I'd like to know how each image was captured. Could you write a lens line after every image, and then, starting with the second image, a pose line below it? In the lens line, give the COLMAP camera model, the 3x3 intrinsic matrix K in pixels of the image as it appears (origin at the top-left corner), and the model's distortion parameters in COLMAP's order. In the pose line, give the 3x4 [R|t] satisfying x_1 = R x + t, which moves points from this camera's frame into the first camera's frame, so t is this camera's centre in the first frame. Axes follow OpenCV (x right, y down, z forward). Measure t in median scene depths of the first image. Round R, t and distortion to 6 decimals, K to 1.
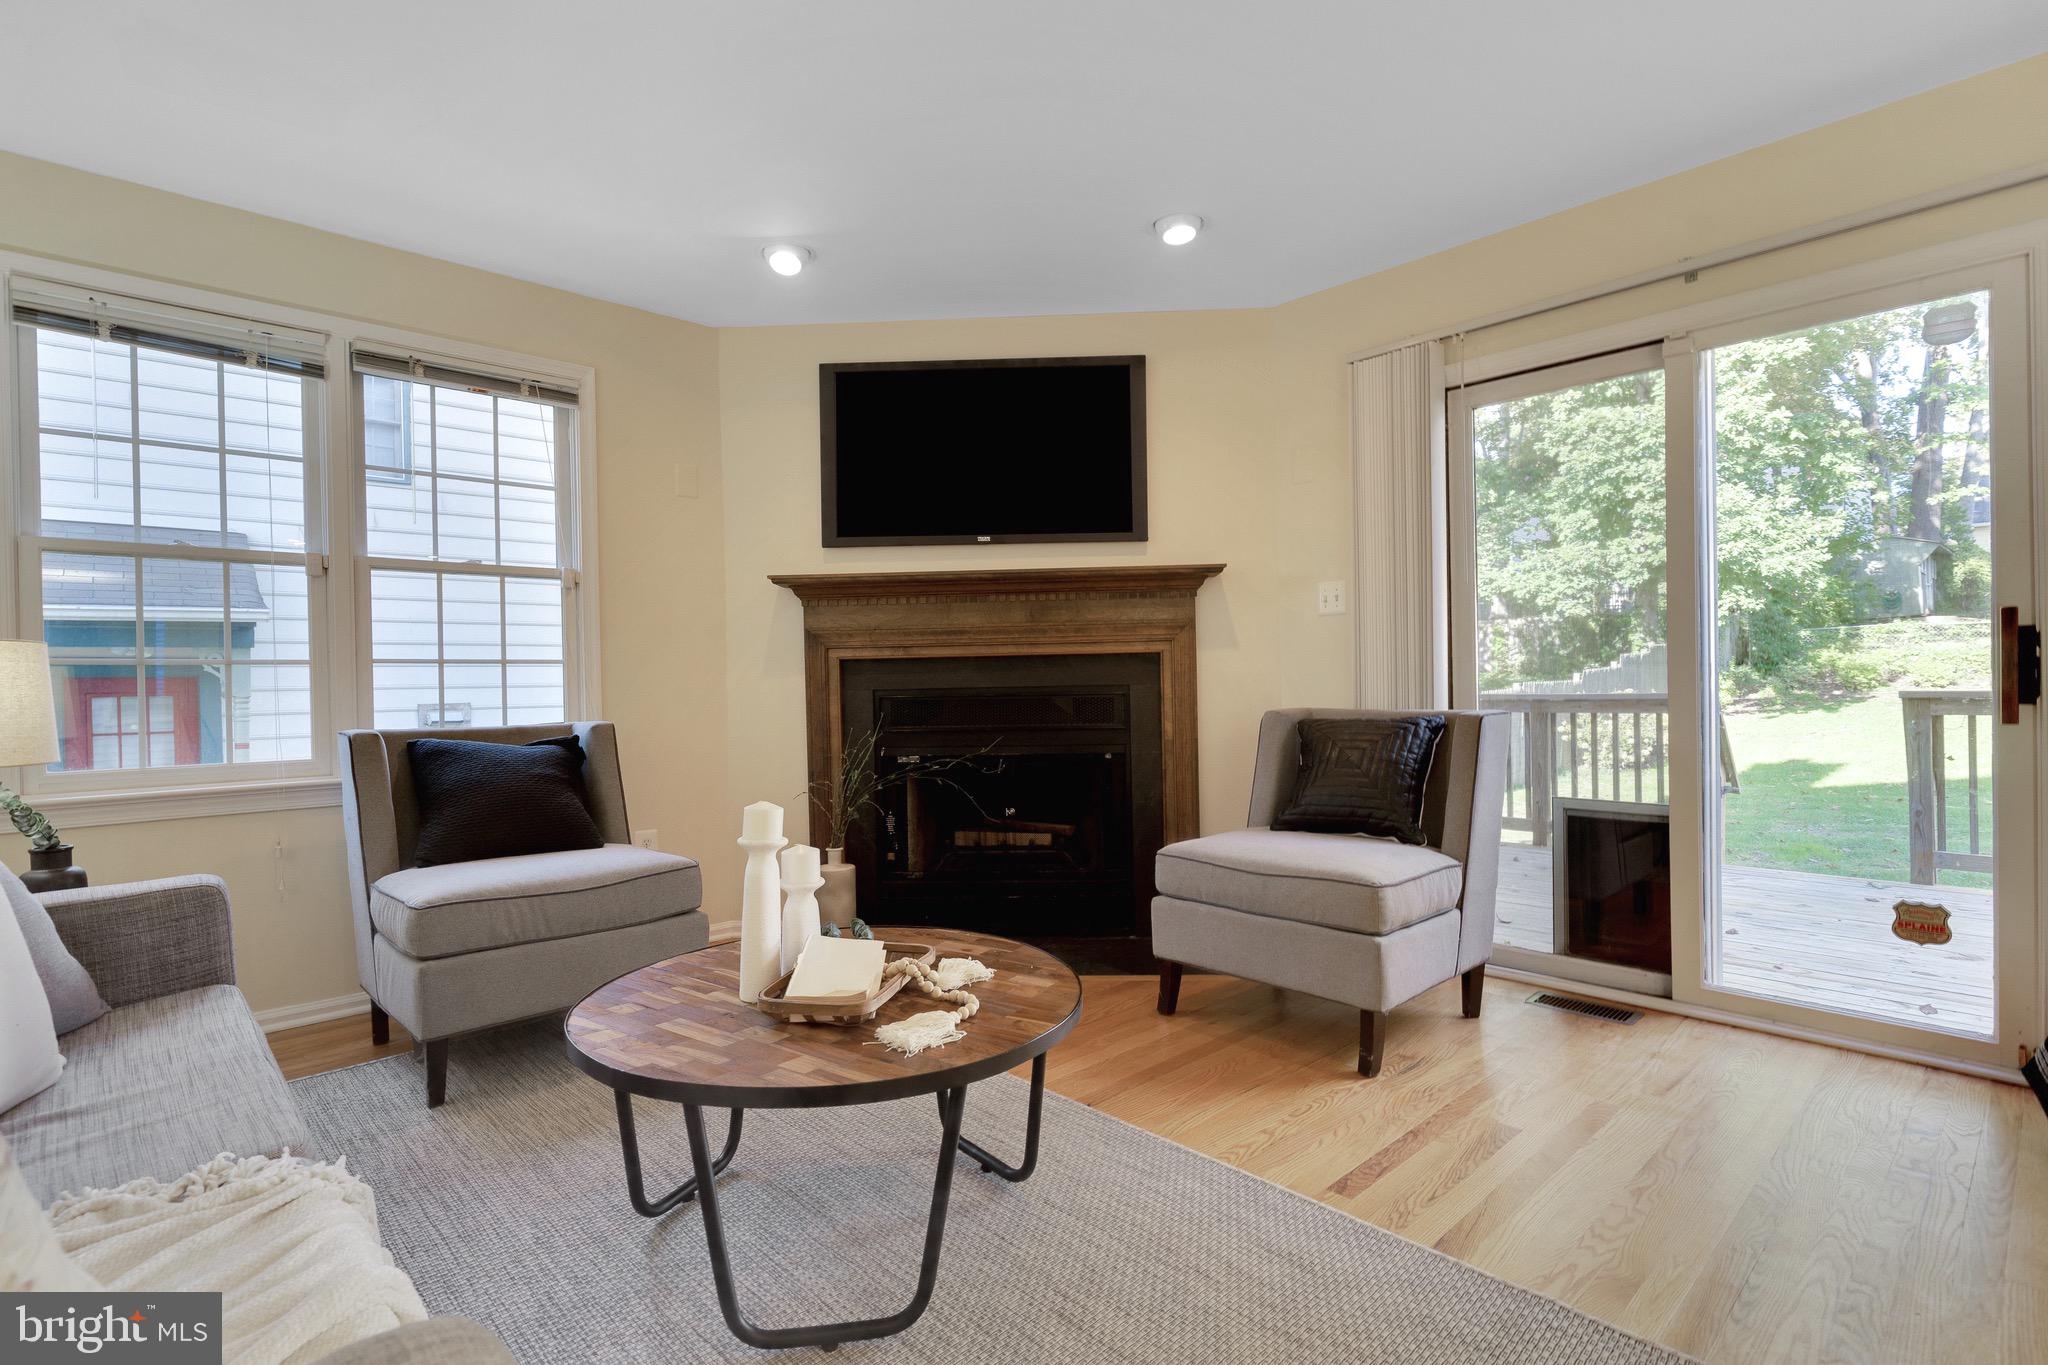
lens RADIAL K [[992.6, 0, 1024.0], [0, 992.6, 682.5], [0, 0, 1]] dist [0.003215, 0.000541]
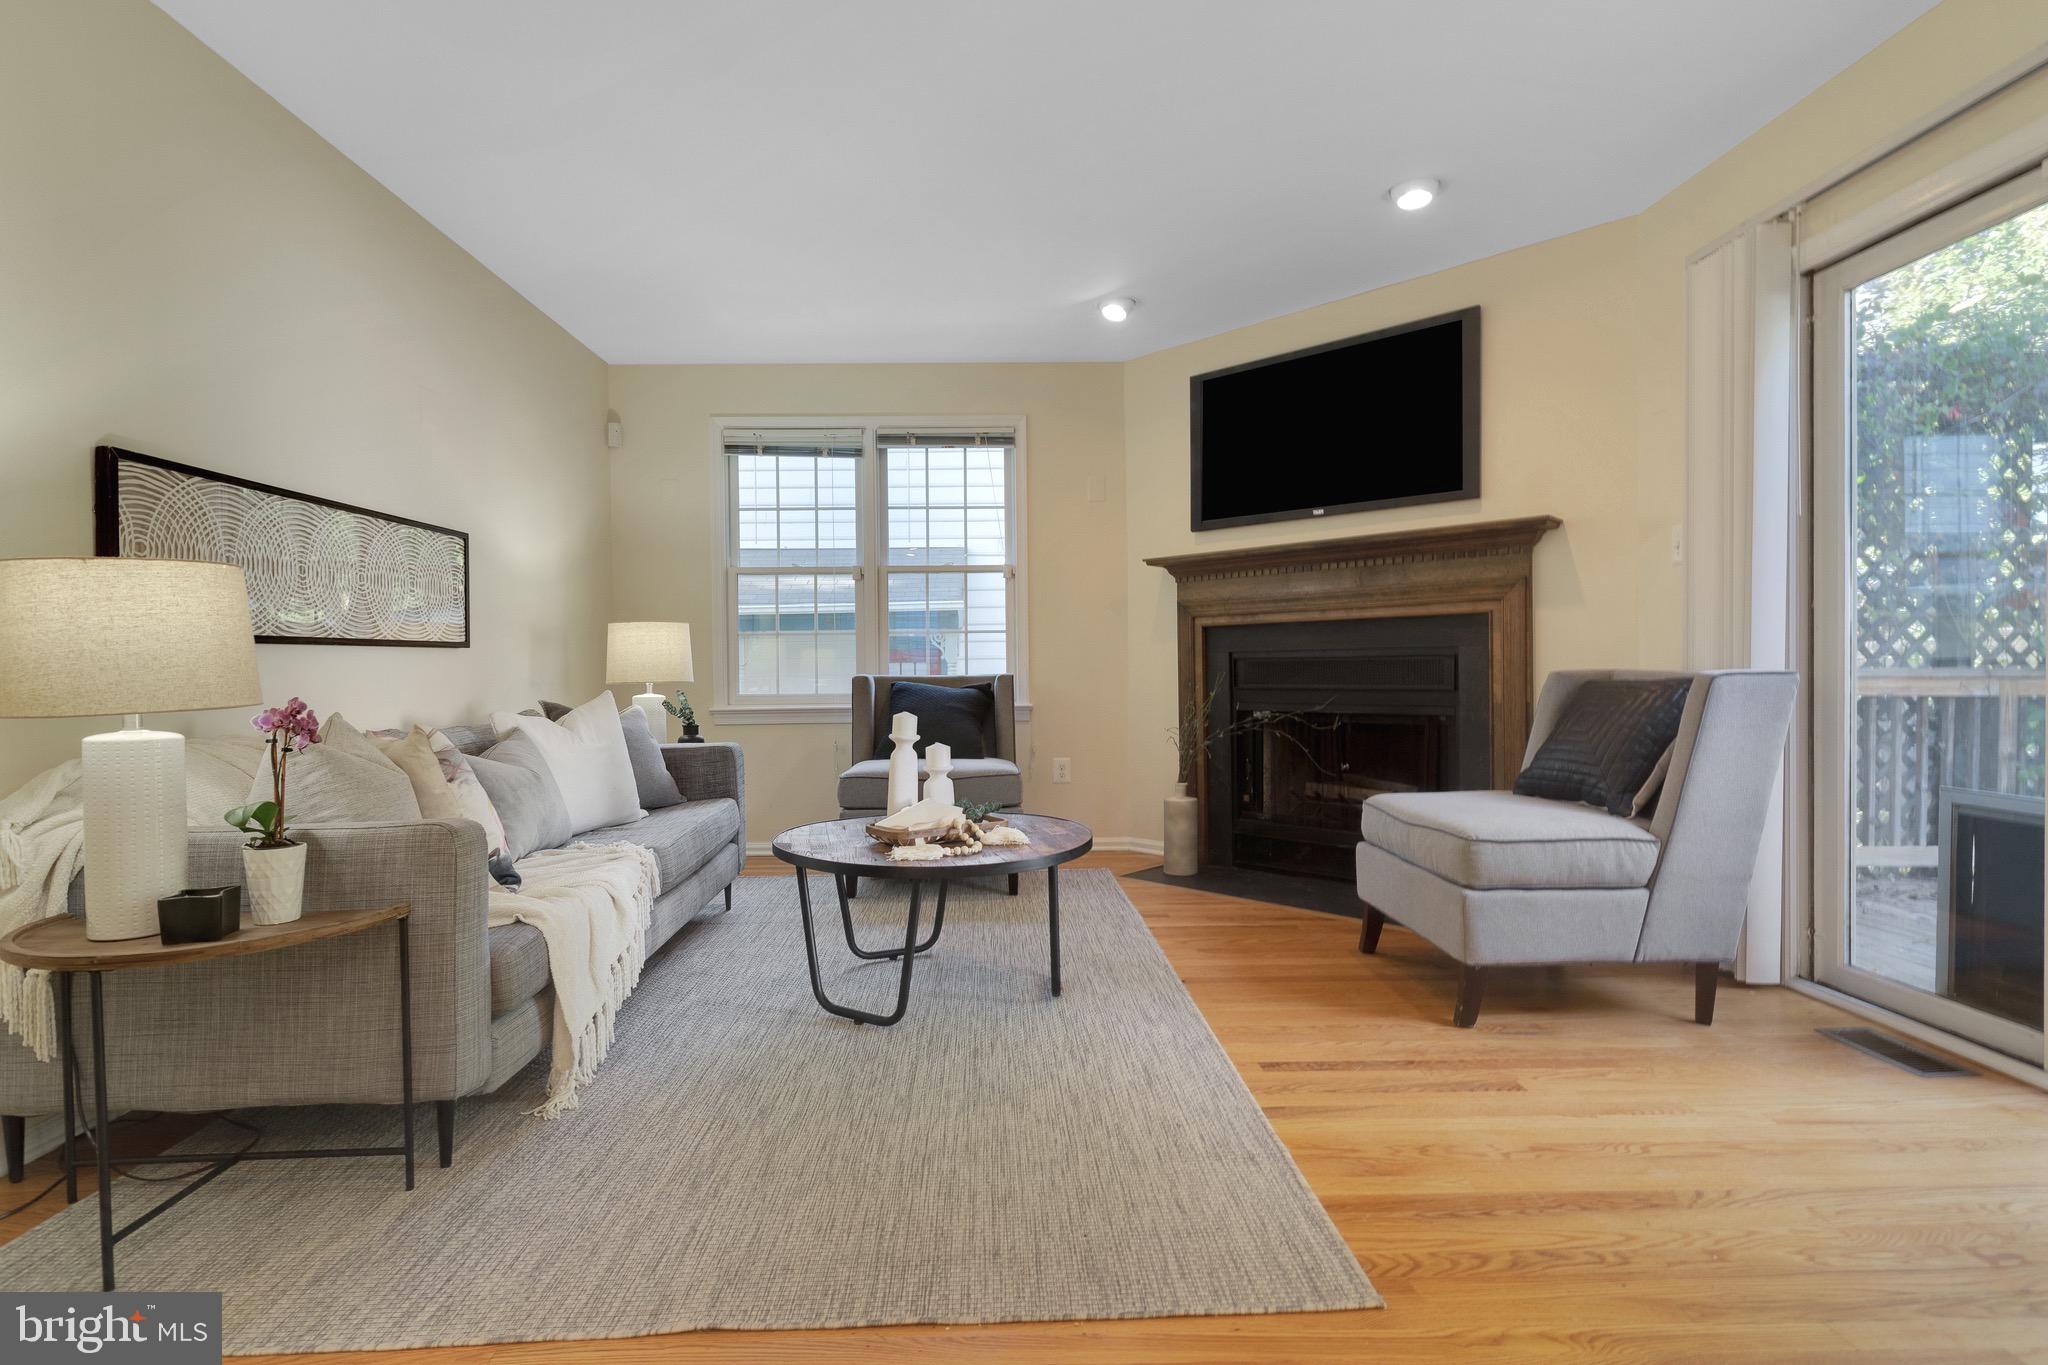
lens RADIAL K [[1017.1, 0, 1024.0], [0, 1017.1, 682.5], [0, 0, 1]] dist [-0.001374, 0.000212]
pose [[0.740666, 0.017572, -0.671644, 0.497781], [-0.004373, 0.999763, 0.021334, 0.019670], [0.671859, -0.012864, 0.740567, -0.039388]]
